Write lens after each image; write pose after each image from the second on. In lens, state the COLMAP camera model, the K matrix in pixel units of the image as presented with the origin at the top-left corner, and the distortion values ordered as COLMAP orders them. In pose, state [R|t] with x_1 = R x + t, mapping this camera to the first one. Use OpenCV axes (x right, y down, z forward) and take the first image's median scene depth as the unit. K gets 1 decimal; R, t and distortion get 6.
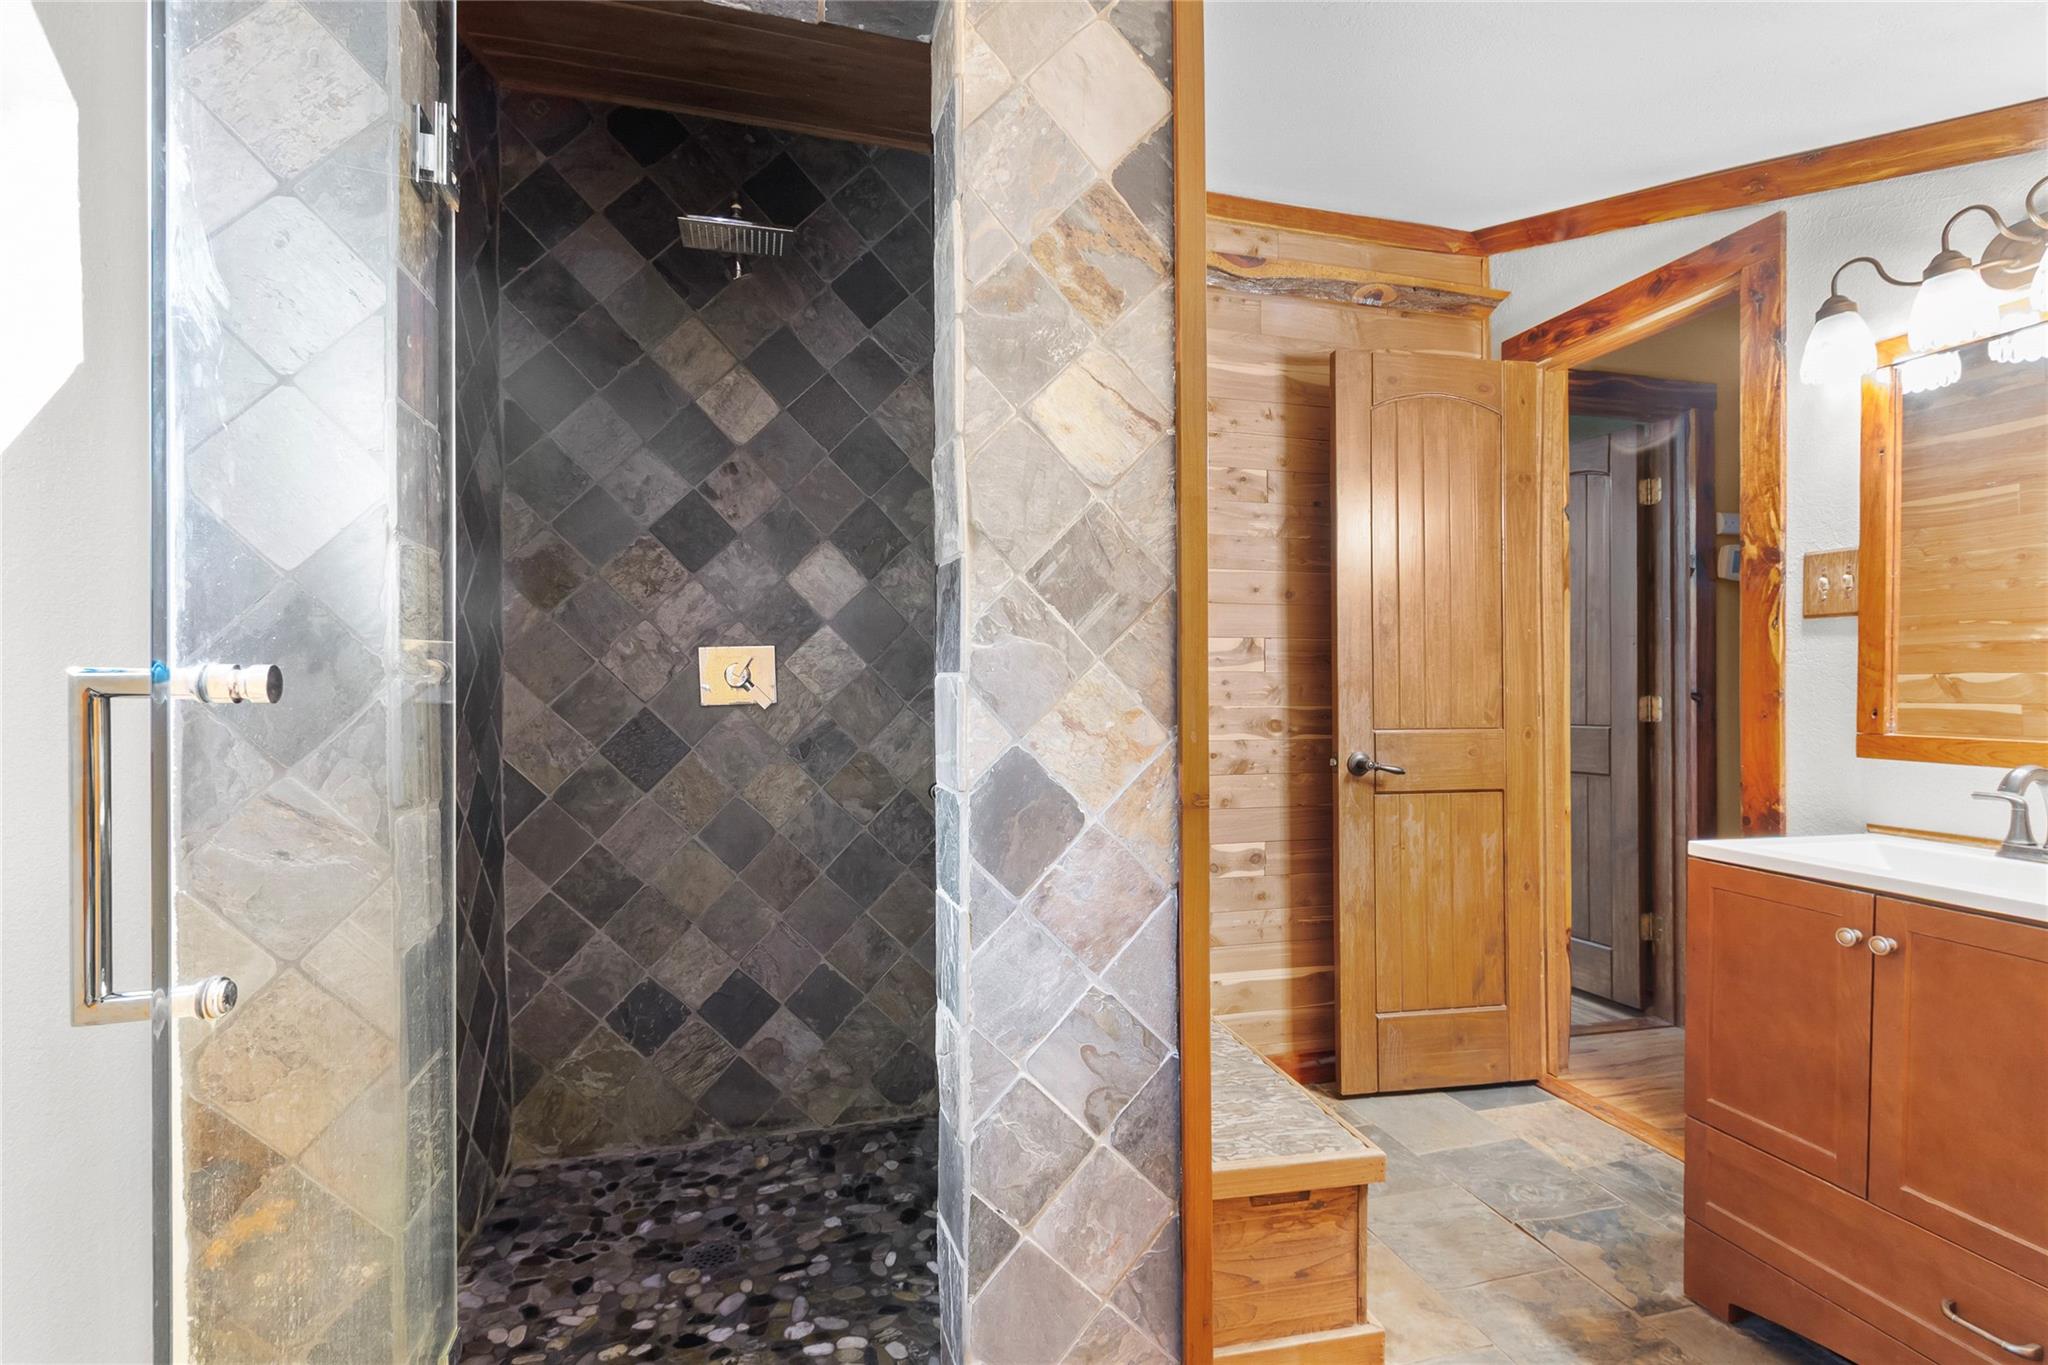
lens RADIAL K [[949.9, 0, 1033.2], [0, 949.9, 682.5], [0, 0, 1]] dist [0.011811, -0.004362]
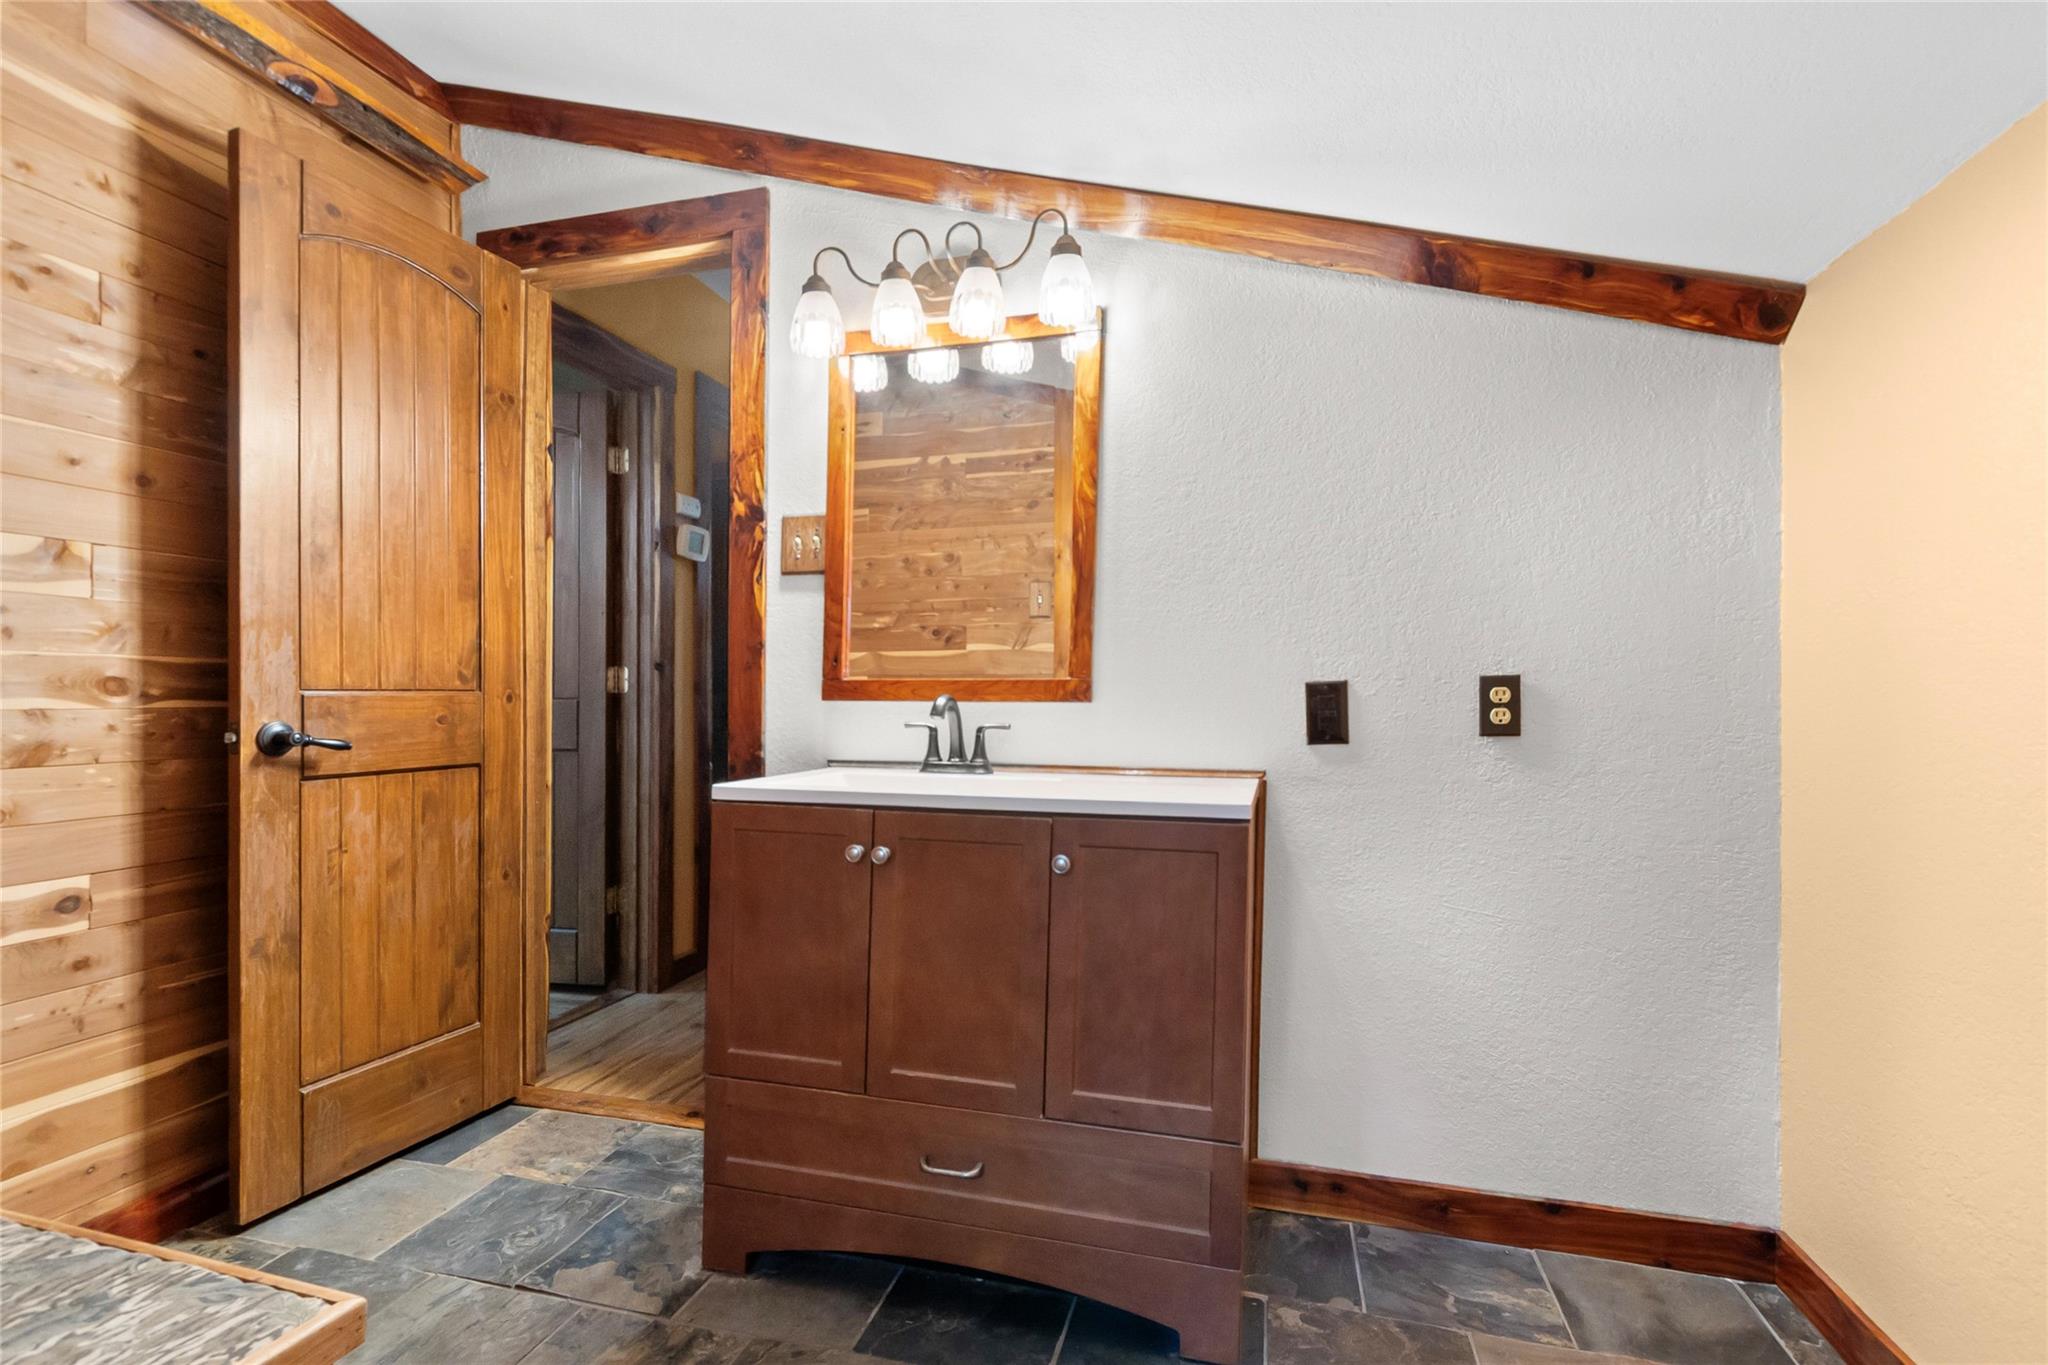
lens RADIAL K [[949.9, 0, 1033.2], [0, 949.9, 682.5], [0, 0, 1]] dist [0.011811, -0.004362]
pose [[0.513478, 0.005870, 0.858083, 0.025383], [-0.002901, 0.999983, -0.005105, 0.045654], [-0.858098, 0.000132, 0.513486, 0.160581]]
